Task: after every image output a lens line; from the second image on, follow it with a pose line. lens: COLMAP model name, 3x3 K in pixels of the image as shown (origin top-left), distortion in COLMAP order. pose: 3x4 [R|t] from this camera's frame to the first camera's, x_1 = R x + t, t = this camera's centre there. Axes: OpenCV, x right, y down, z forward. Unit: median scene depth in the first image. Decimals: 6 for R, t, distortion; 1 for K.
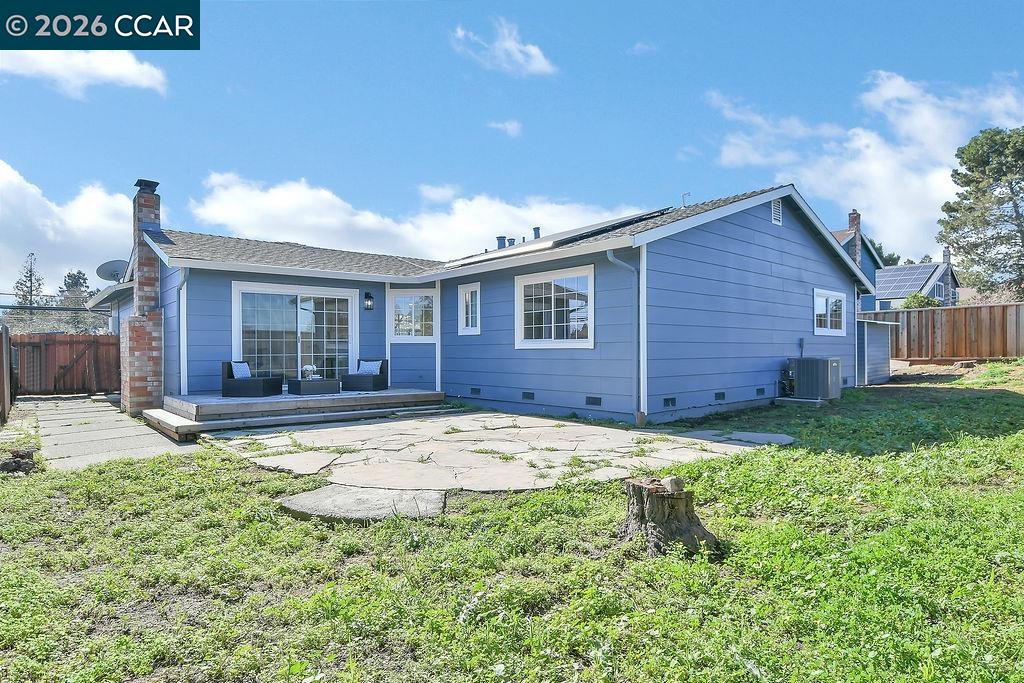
lens RADIAL K [[557.2, 0, 512.0], [0, 557.2, 341.5], [0, 0, 1]] dist [-0.015620, 0.001976]
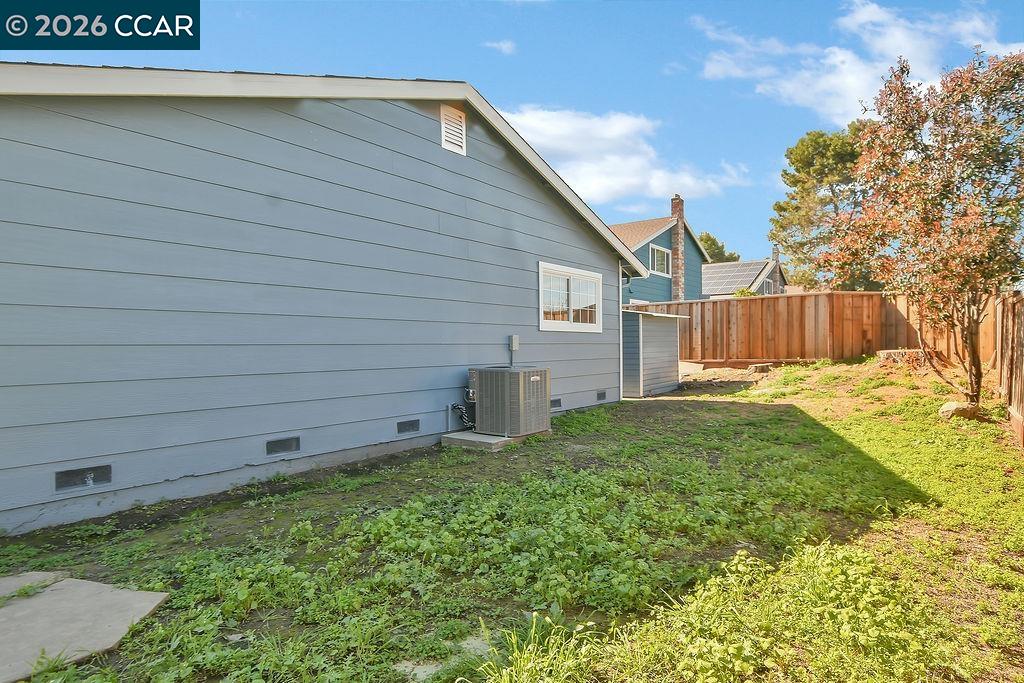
lens RADIAL K [[557.2, 0, 512.0], [0, 557.2, 341.5], [0, 0, 1]] dist [-0.015620, 0.001976]
pose [[0.979556, -0.000313, 0.201170, 0.297216], [-0.001150, 0.999974, 0.007155, -0.002731], [-0.201167, -0.007241, 0.979530, 0.272802]]
